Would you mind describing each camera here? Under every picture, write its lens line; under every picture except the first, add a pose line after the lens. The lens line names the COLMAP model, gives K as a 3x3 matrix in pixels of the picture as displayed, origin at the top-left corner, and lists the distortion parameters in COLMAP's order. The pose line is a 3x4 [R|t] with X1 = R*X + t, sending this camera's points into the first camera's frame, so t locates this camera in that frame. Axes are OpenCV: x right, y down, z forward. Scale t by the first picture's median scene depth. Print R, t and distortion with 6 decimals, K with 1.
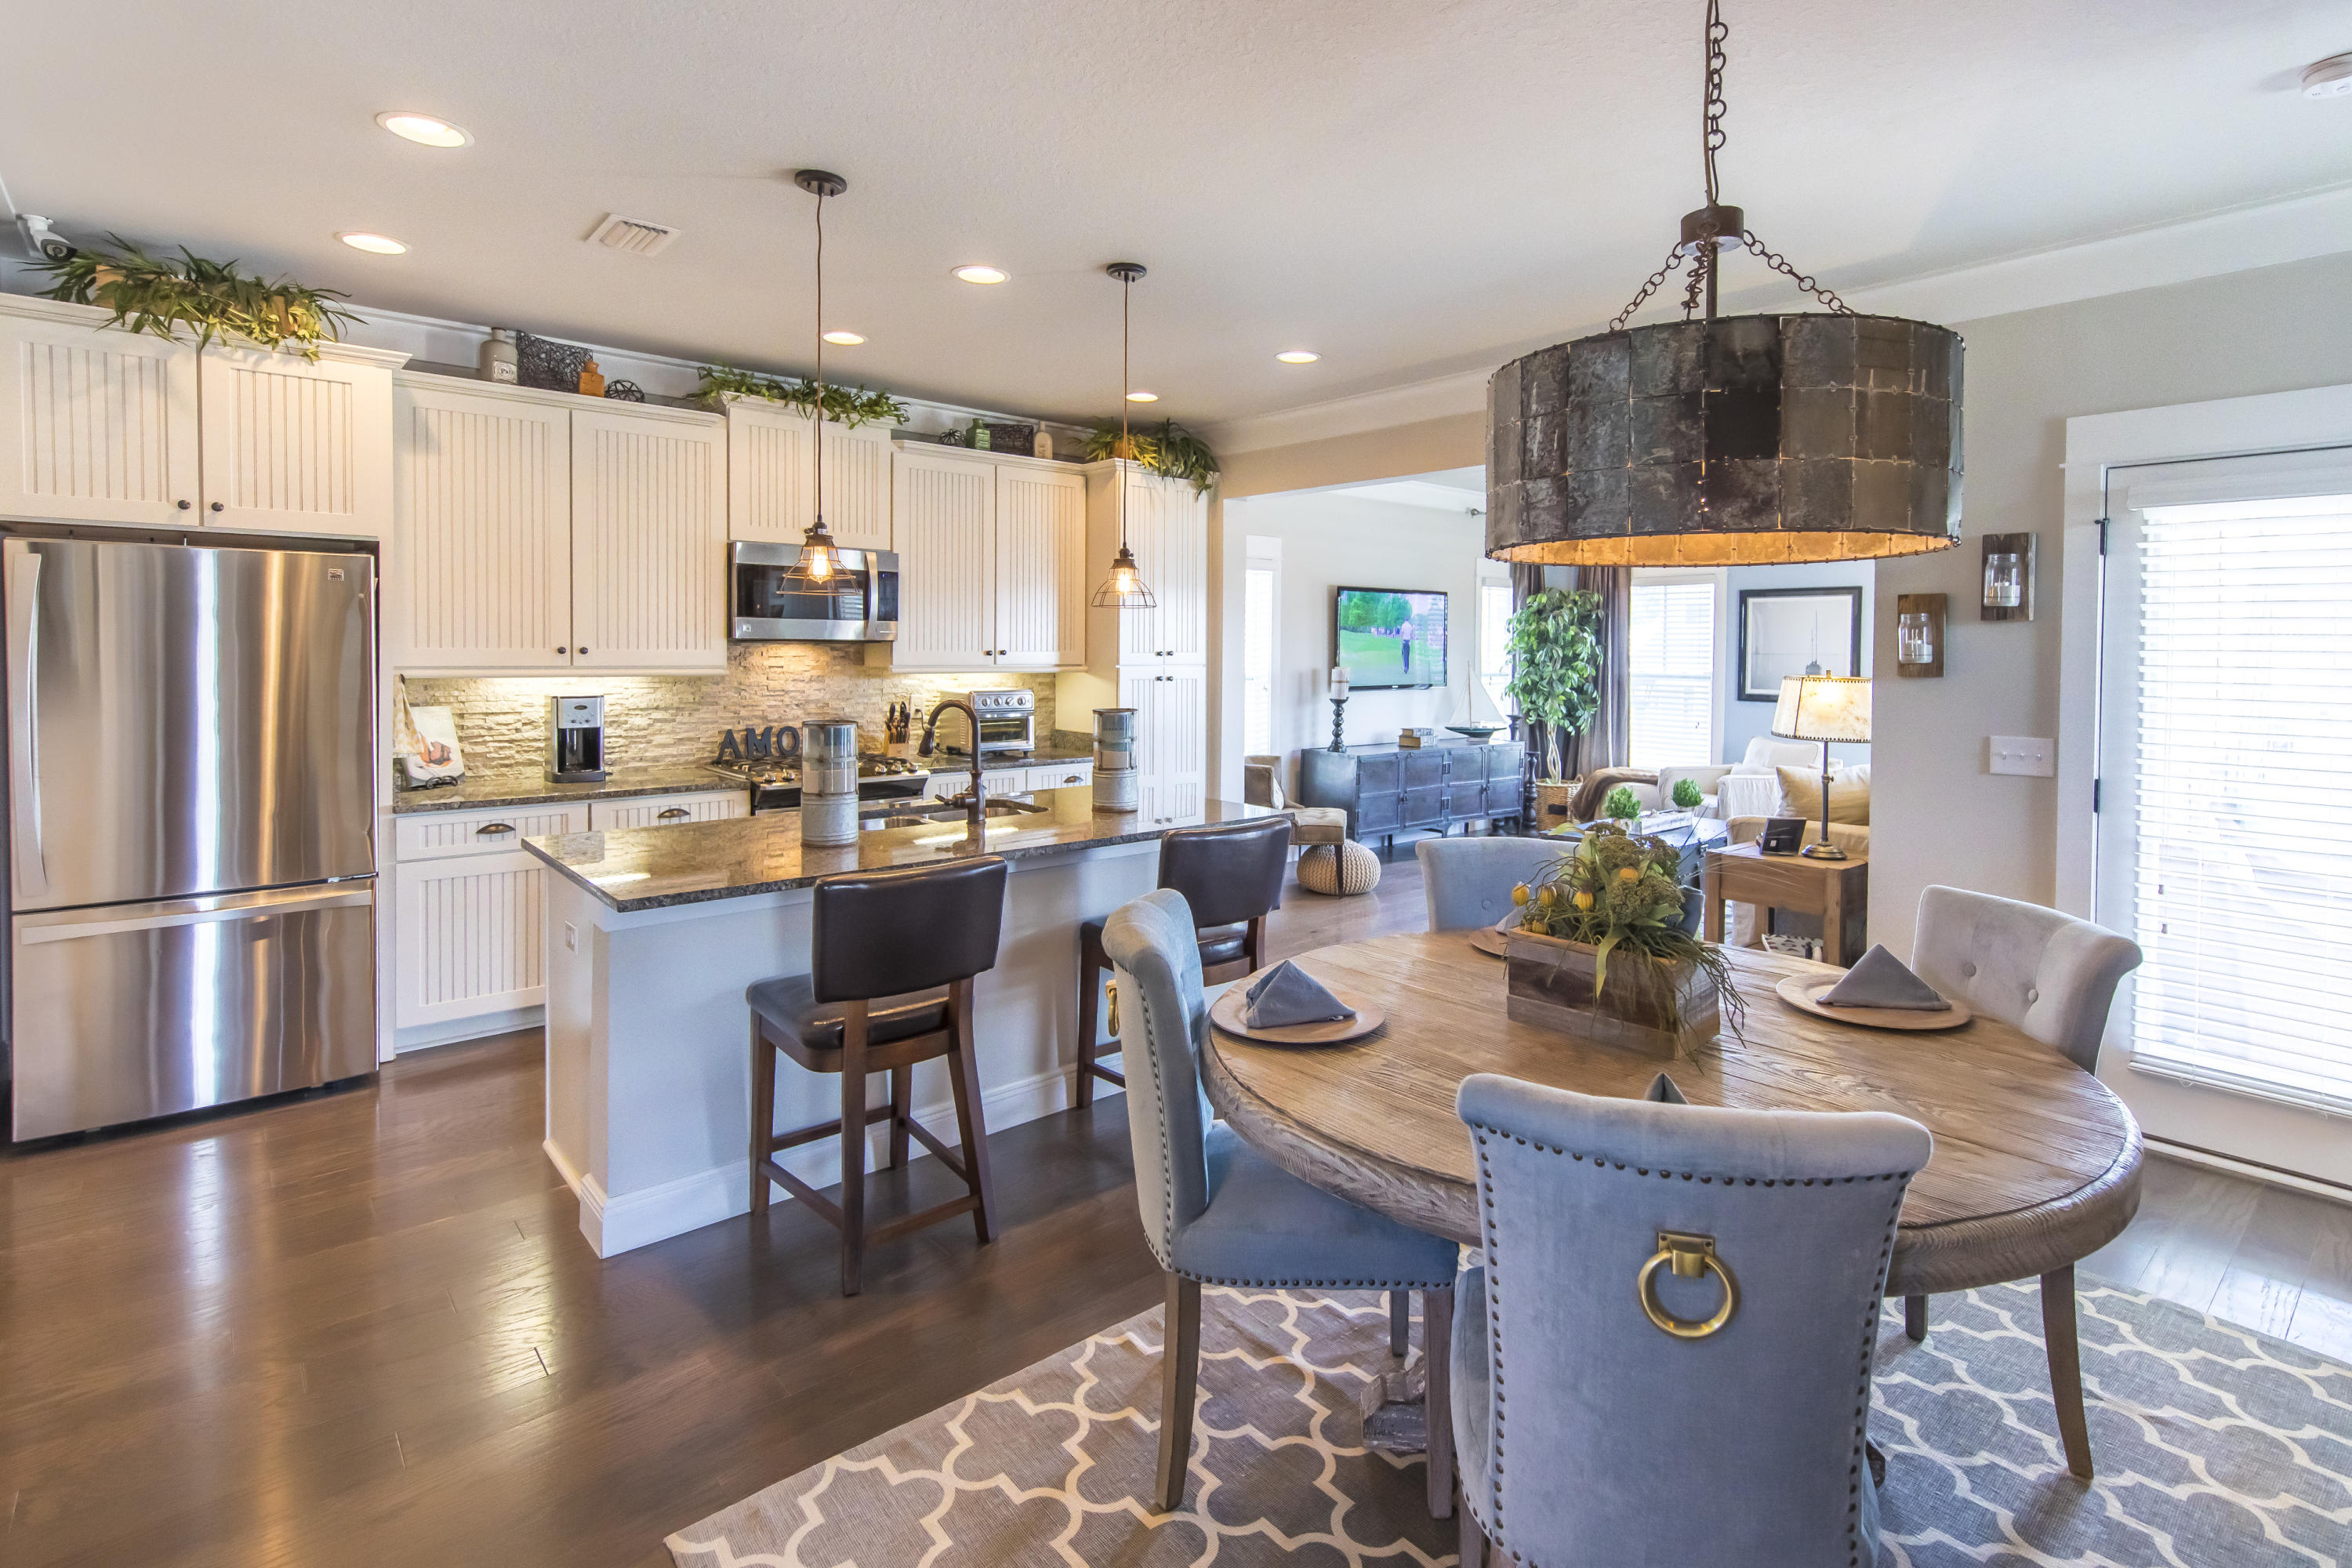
lens RADIAL K [[1126.6, 0, 1179.4], [0, 1126.6, 670.7], [0, 0, 1]] dist [0.013165, -0.002338]
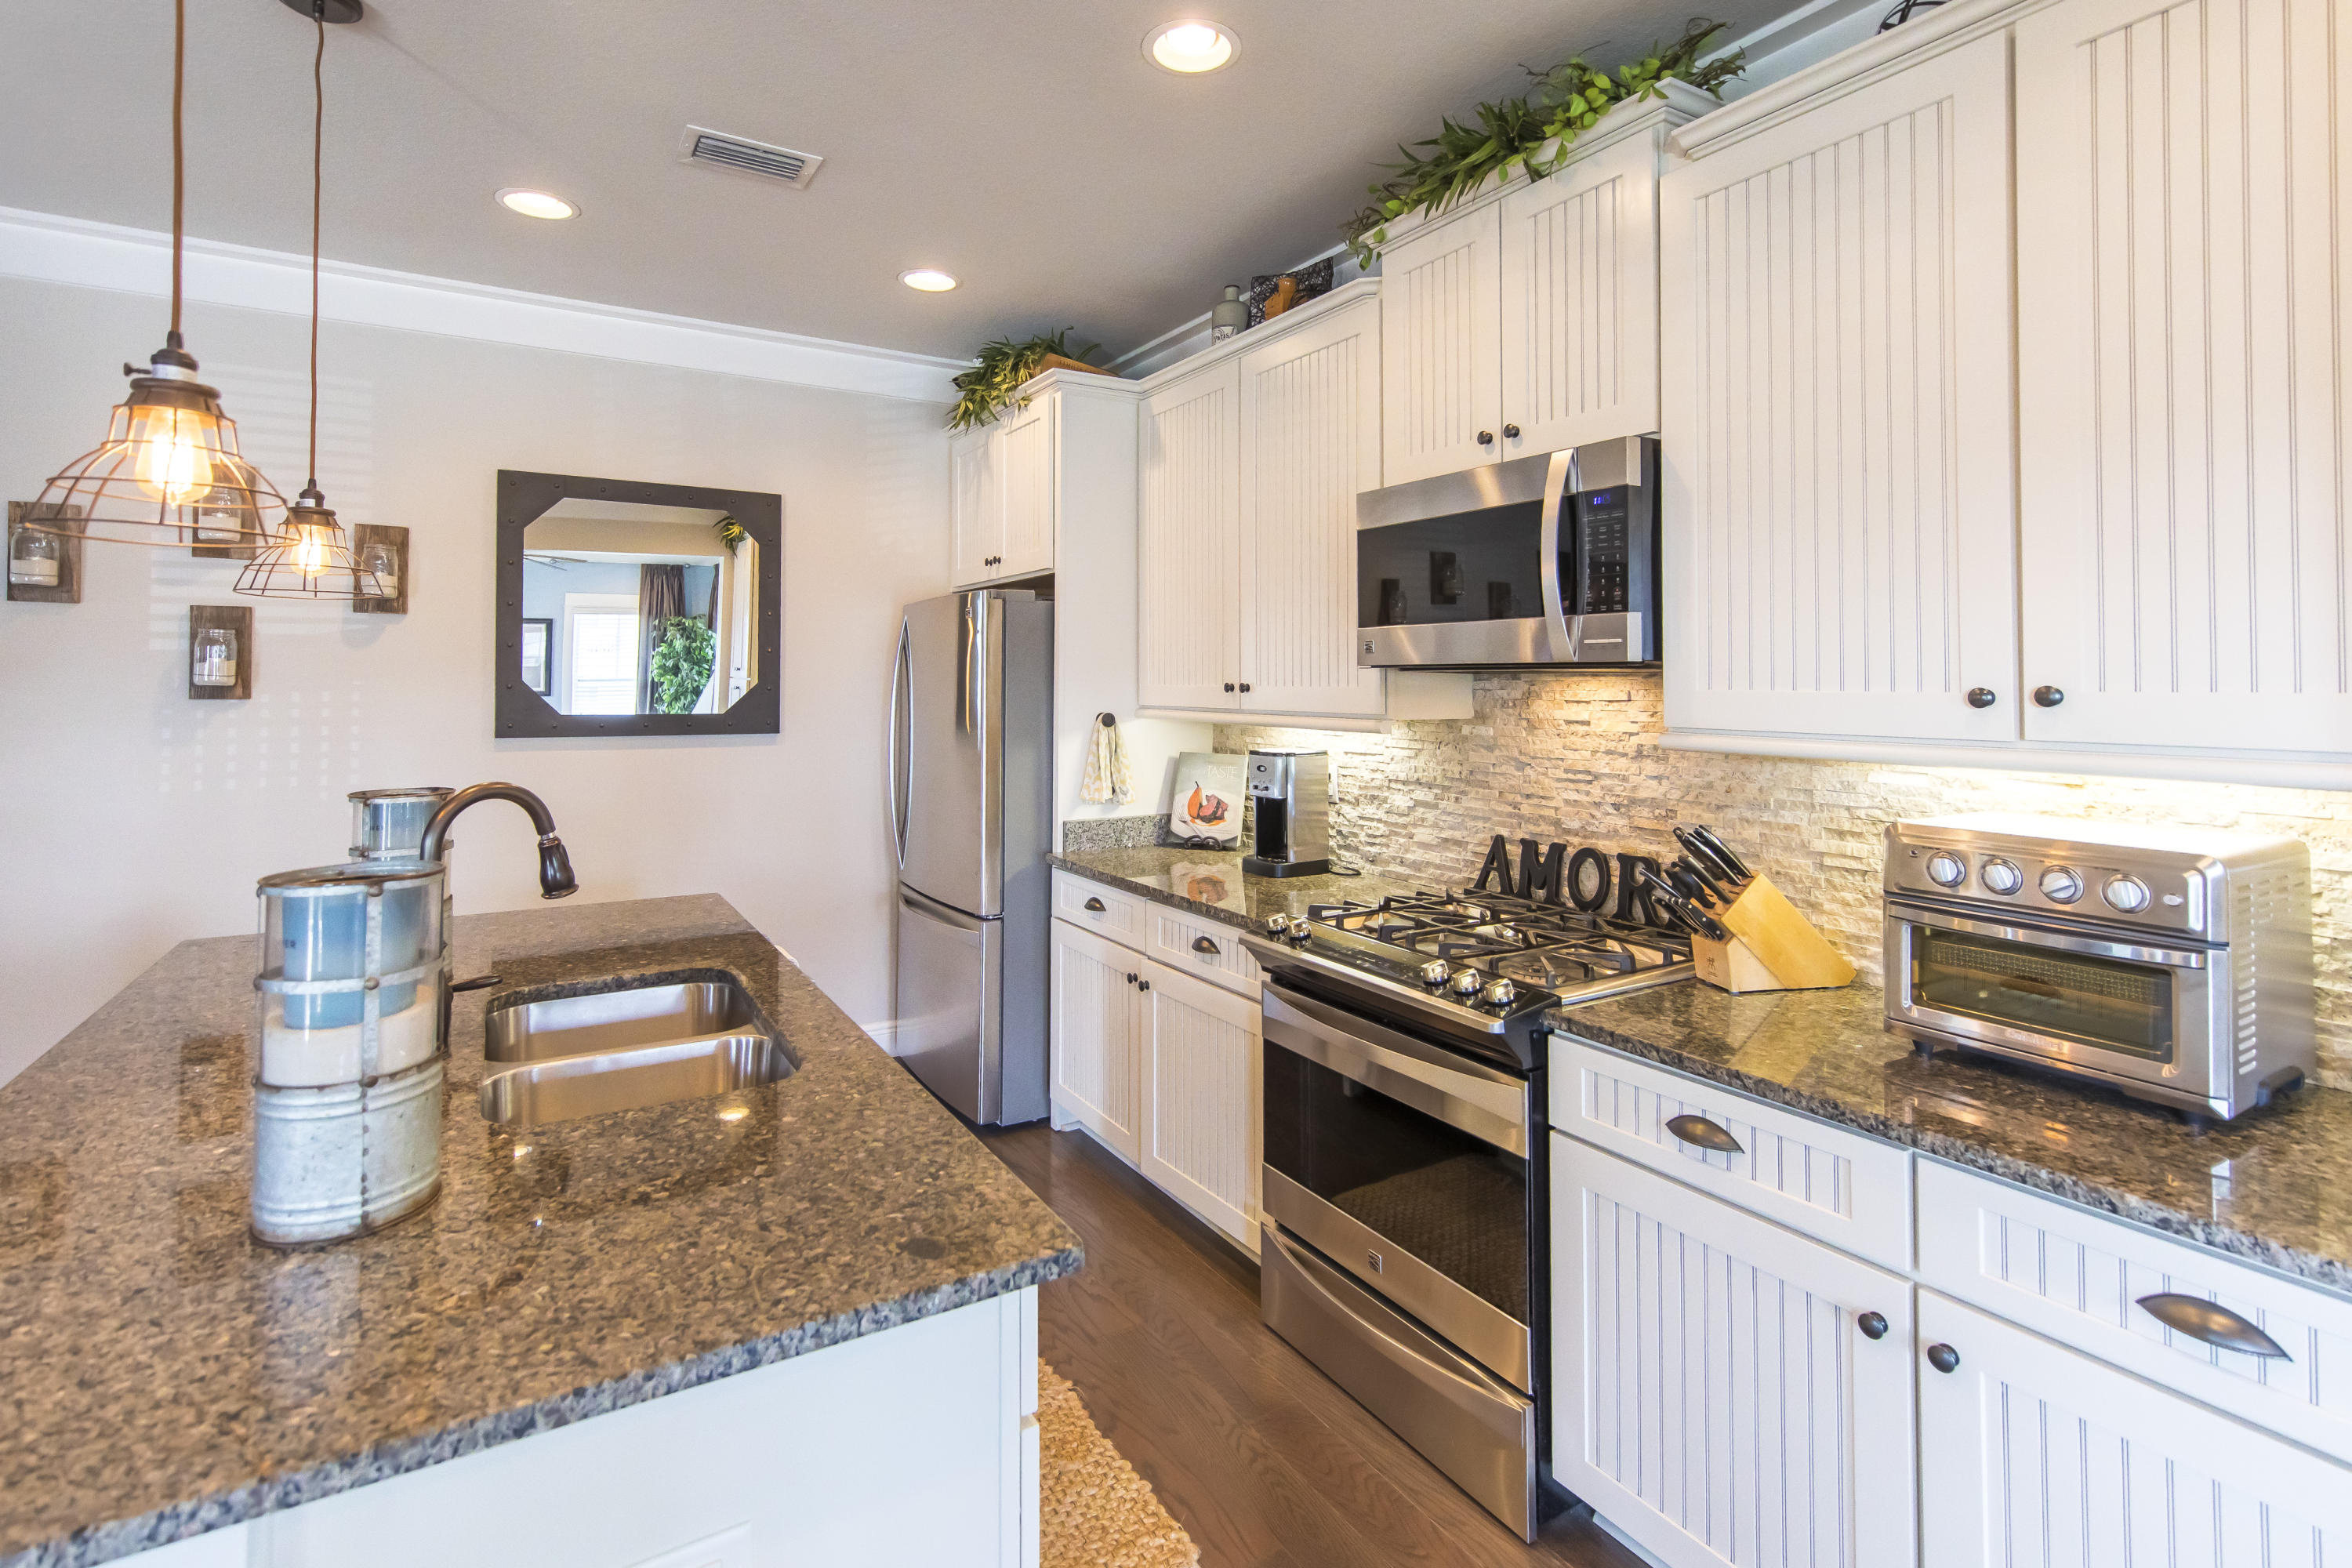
lens RADIAL K [[1126.6, 0, 1150.3], [0, 1126.6, 655.7], [0, 0, 1]] dist [0.013165, -0.002338]
pose [[-0.174806, -0.029061, -0.984174, 0.182496], [-0.020347, 0.999457, -0.025899, -0.018535], [0.984393, 0.015498, -0.175302, 1.051369]]
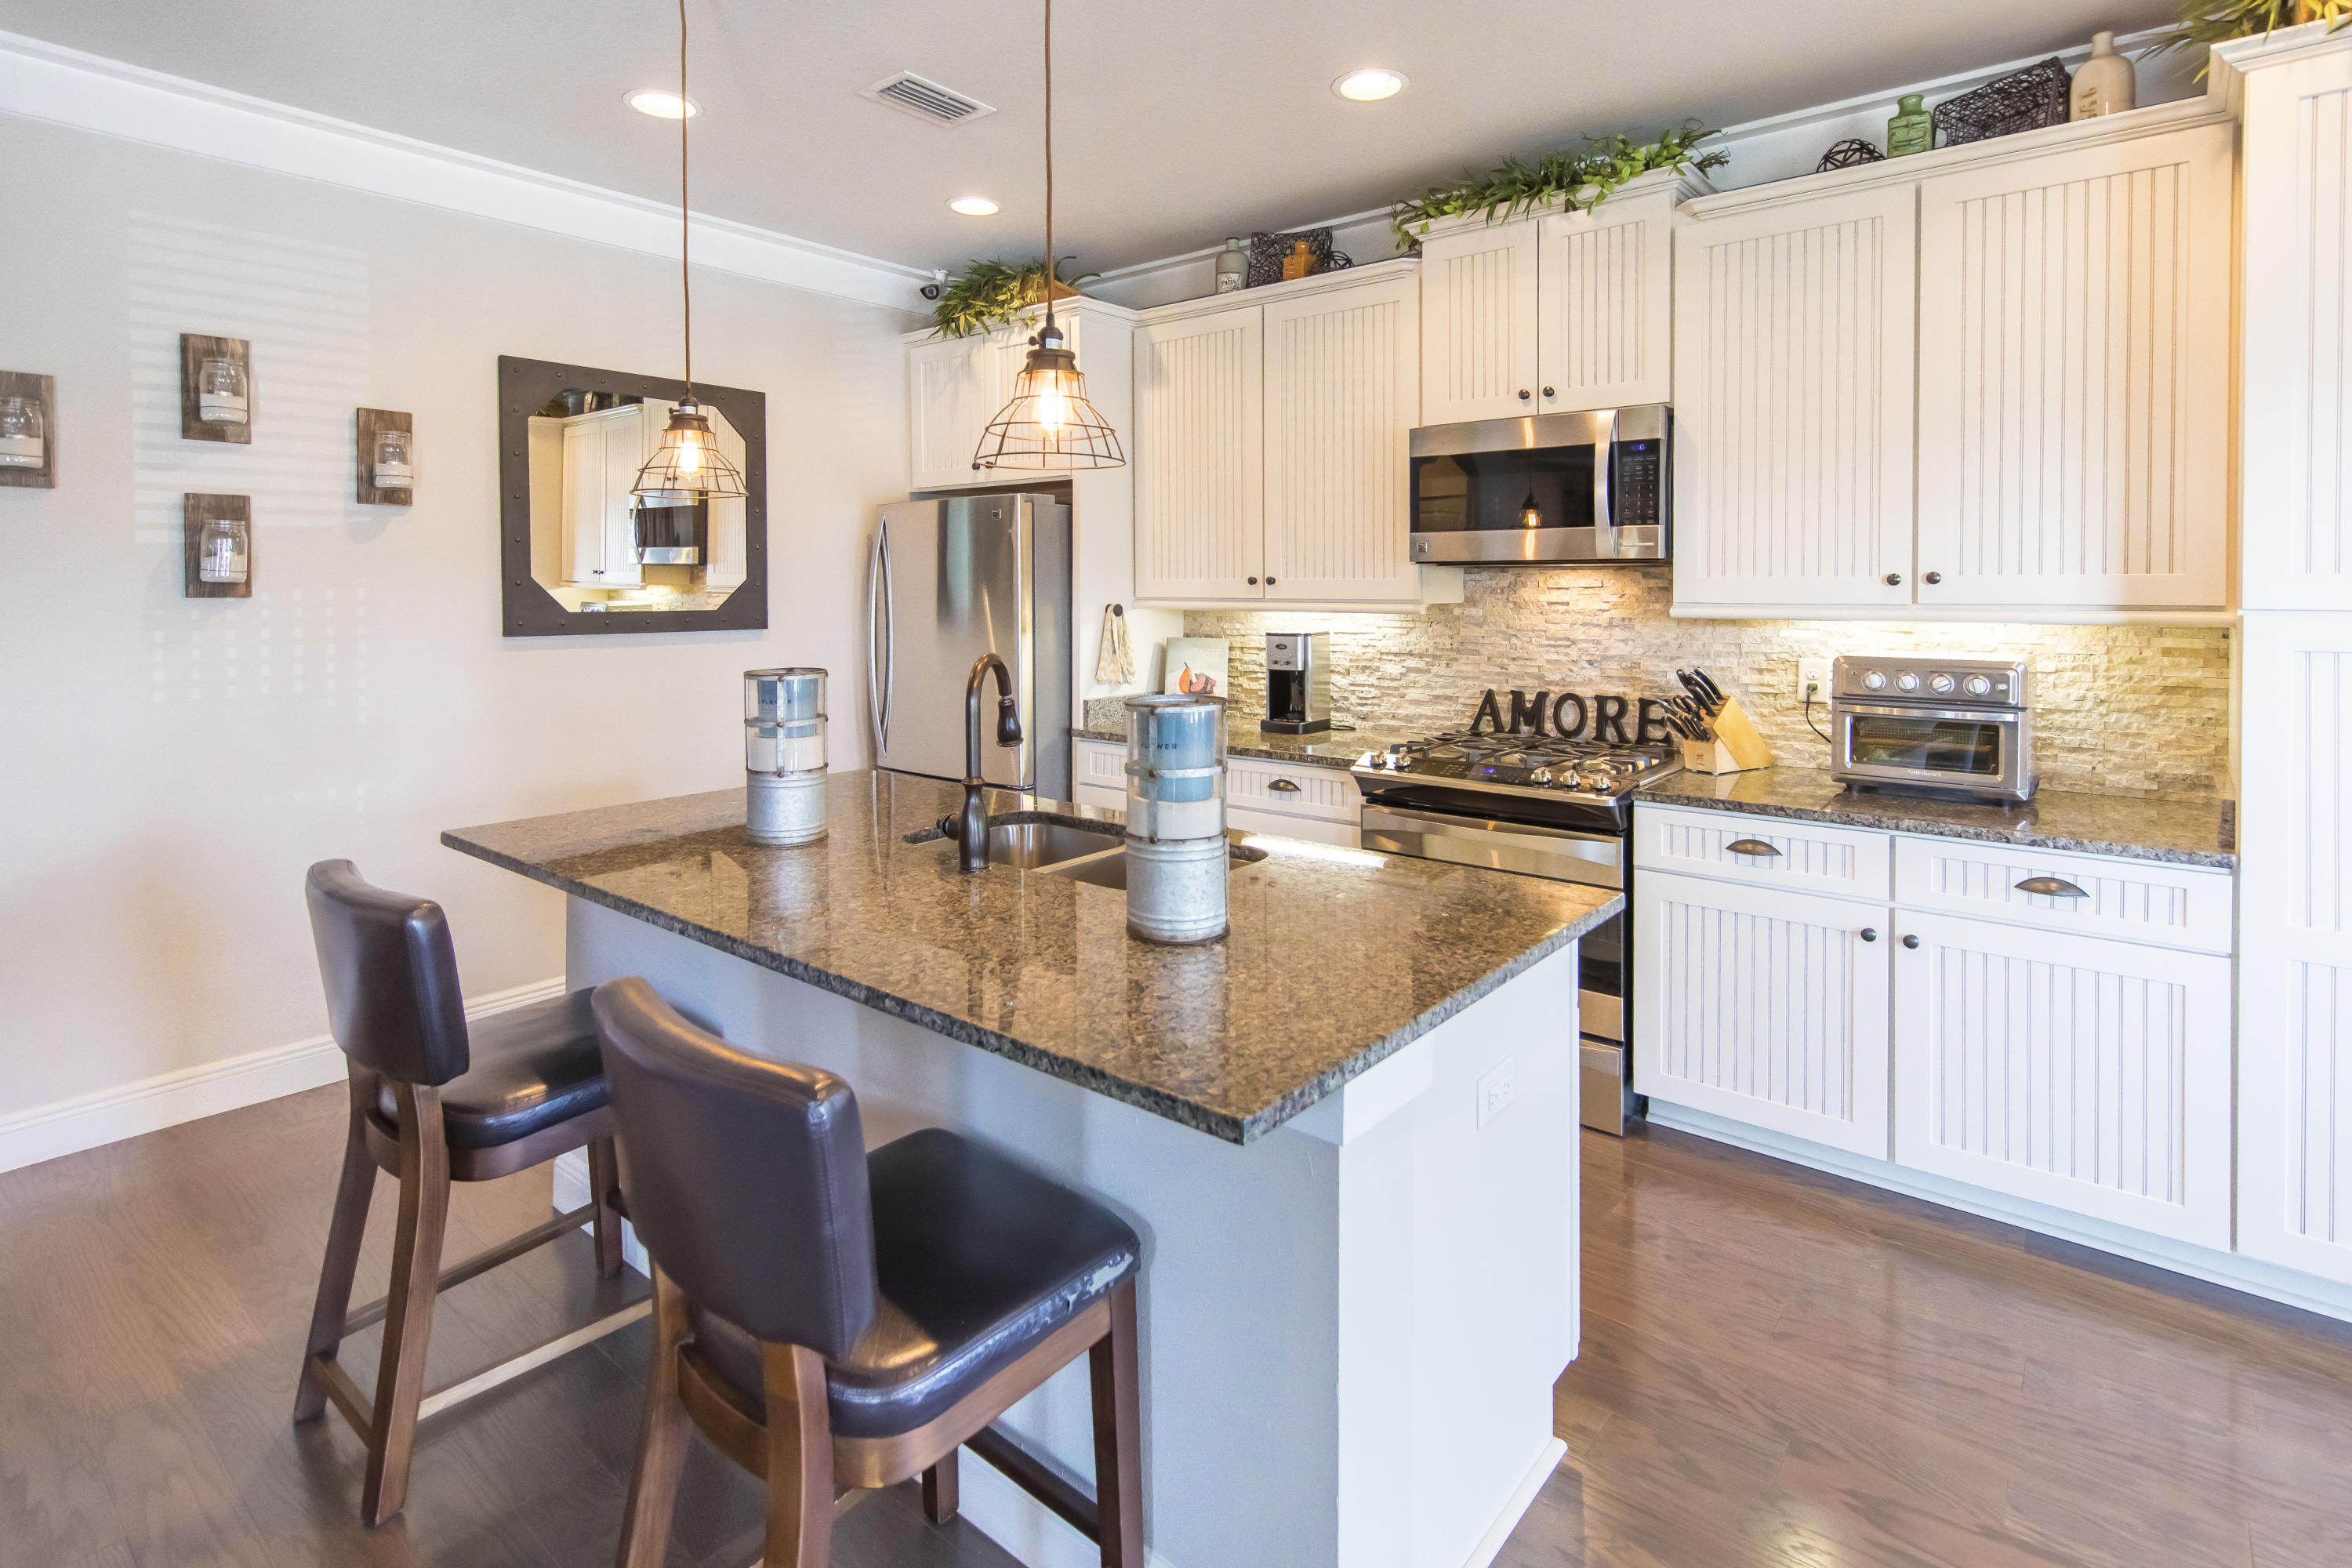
lens RADIAL K [[1186.7, 0, 1168.2], [0, 1186.7, 601.3], [0, 0, 1]] dist [0.023900, -0.004868]
pose [[0.169337, 0.010188, -0.985506, 0.349466], [-0.013377, 0.999878, 0.008038, -0.008356], [0.985467, 0.011822, 0.169453, 0.758474]]
